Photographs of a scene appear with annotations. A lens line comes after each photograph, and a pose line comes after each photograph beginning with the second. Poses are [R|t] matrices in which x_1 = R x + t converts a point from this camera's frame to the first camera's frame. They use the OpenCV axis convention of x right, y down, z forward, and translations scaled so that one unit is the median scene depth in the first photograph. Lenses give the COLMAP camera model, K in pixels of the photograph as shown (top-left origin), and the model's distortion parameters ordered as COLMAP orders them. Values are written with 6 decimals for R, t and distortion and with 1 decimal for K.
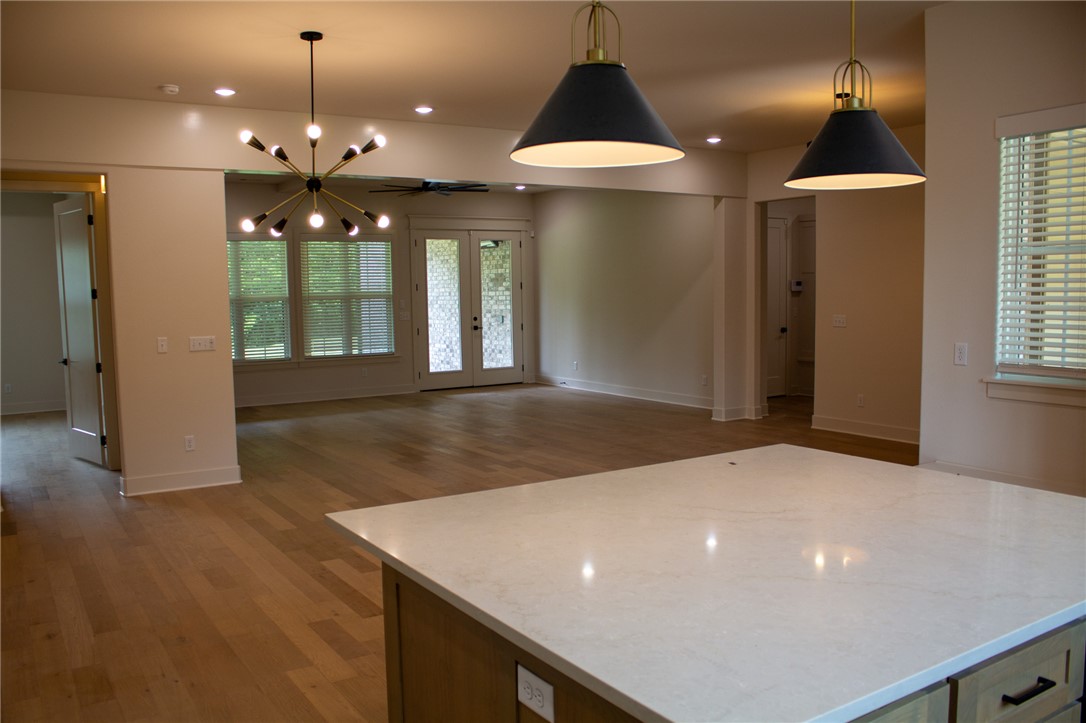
lens RADIAL K [[910.0, 0, 543.0], [0, 910.0, 361.5], [0, 0, 1]] dist [-0.050288, 0.001295]
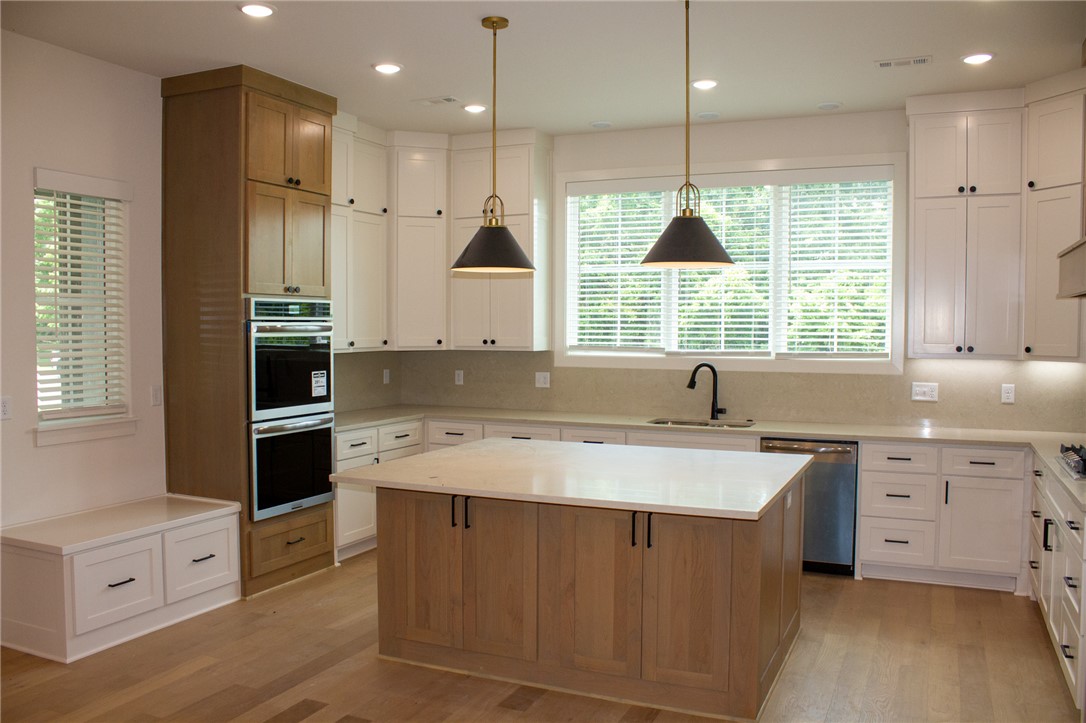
lens RADIAL K [[910.0, 0, 543.0], [0, 910.0, 361.5], [0, 0, 1]] dist [-0.050288, 0.001295]
pose [[-0.543122, -0.017203, 0.839477, -0.236245], [0.082324, 0.993882, 0.073628, -0.030071], [-0.835608, 0.109098, -0.538383, 0.394105]]
